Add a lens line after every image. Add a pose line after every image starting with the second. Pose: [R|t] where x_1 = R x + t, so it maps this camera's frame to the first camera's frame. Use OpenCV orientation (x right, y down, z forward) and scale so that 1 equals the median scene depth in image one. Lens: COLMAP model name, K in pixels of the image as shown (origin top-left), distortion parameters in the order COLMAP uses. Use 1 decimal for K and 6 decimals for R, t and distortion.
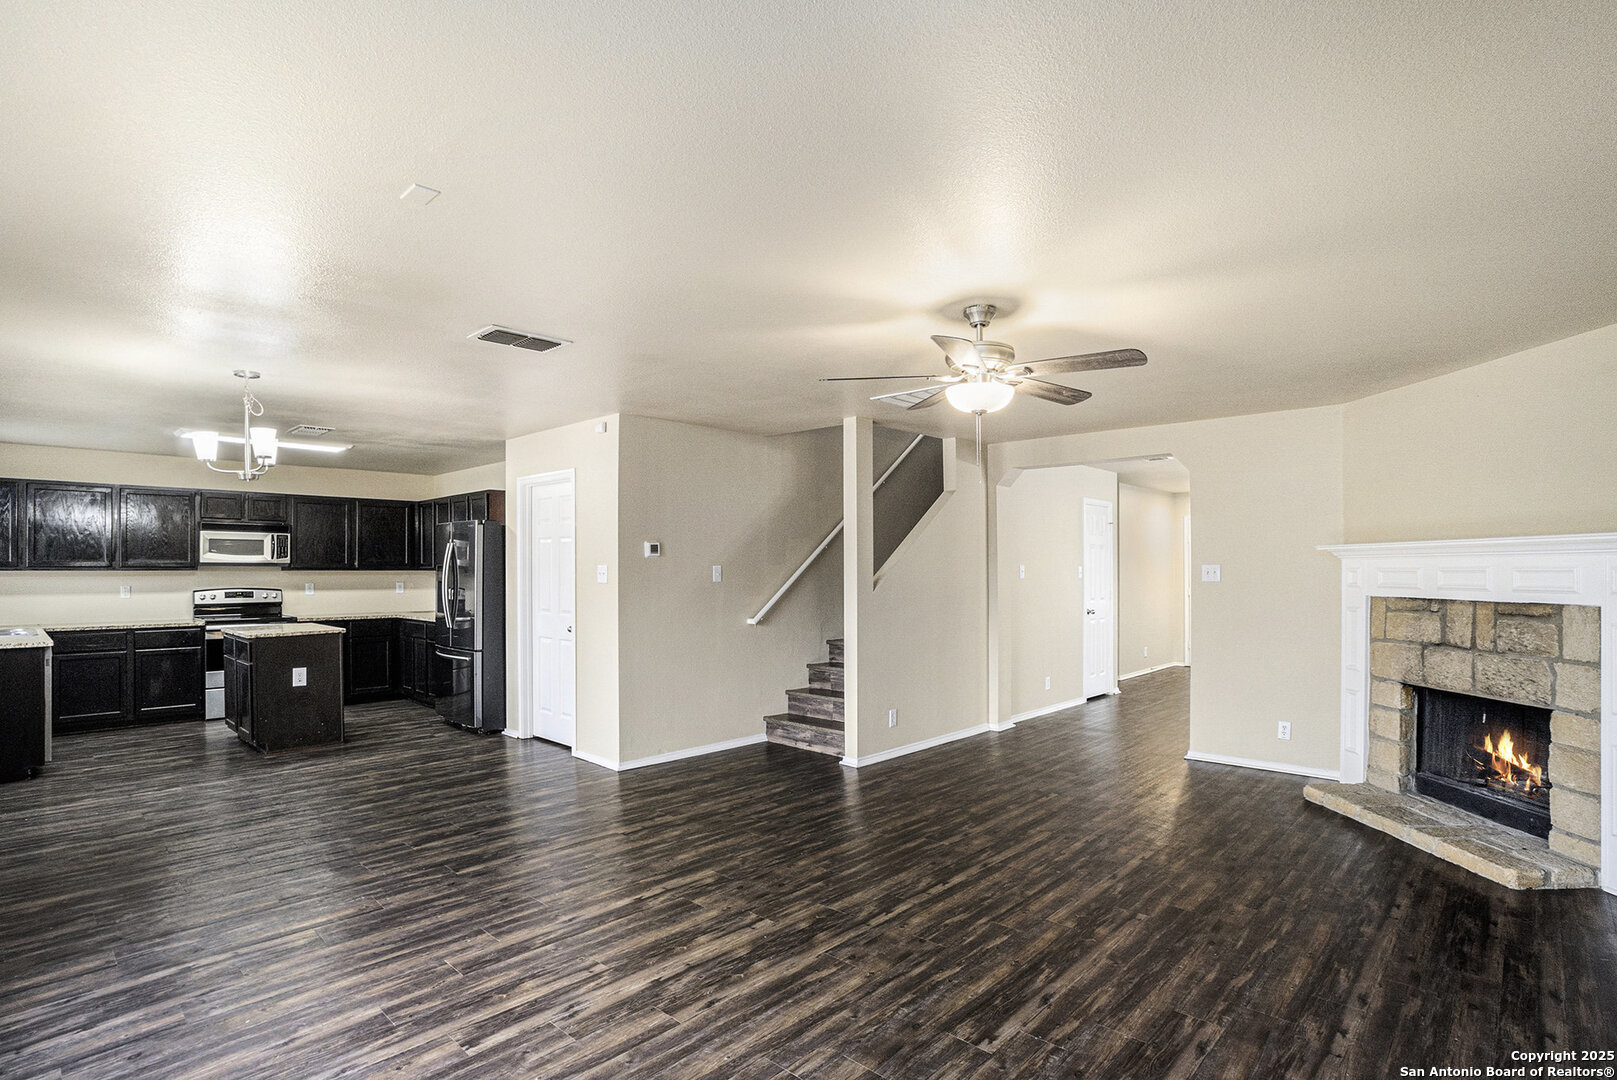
lens RADIAL K [[743.0, 0, 743.2], [0, 743.0, 571.4], [0, 0, 1]] dist [-0.032552, 0.000382]
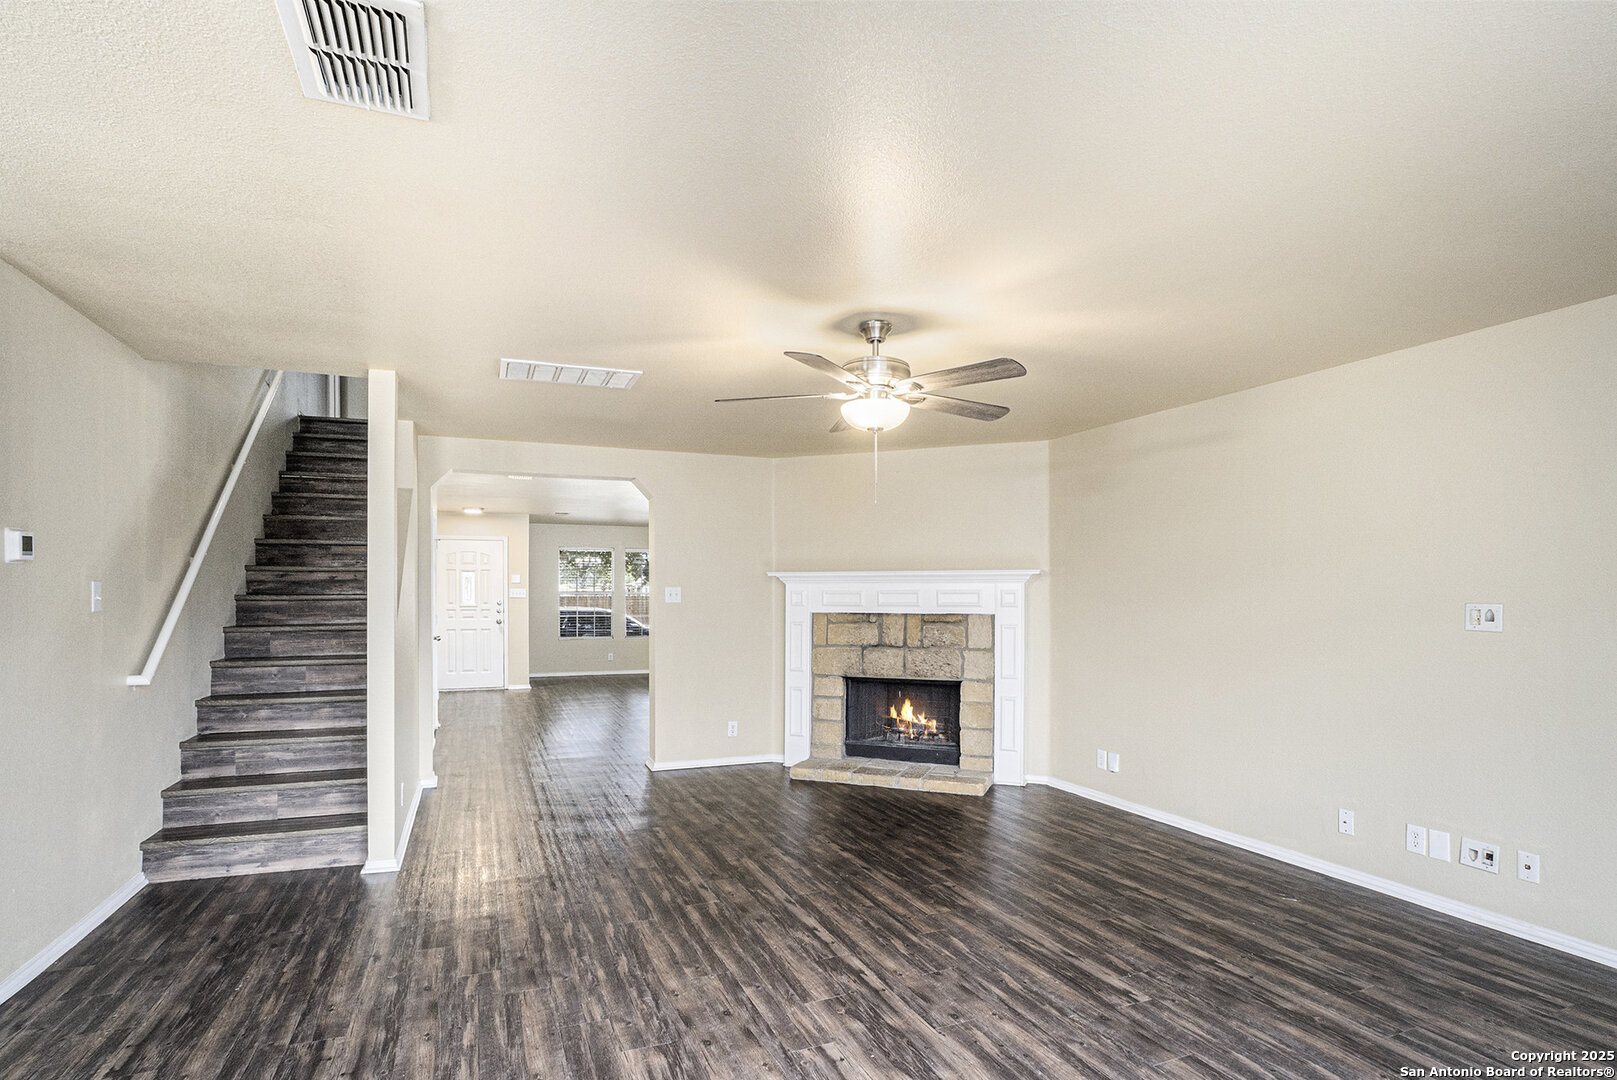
lens RADIAL K [[797.8, 0, 806.0], [0, 797.8, 594.5], [0, 0, 1]] dist [-0.066320, 0.019802]
pose [[0.409190, 0.005784, 0.912431, -0.552410], [-0.002041, 0.999983, -0.005424, 0.011816], [-0.912447, 0.000357, 0.409195, 0.537795]]
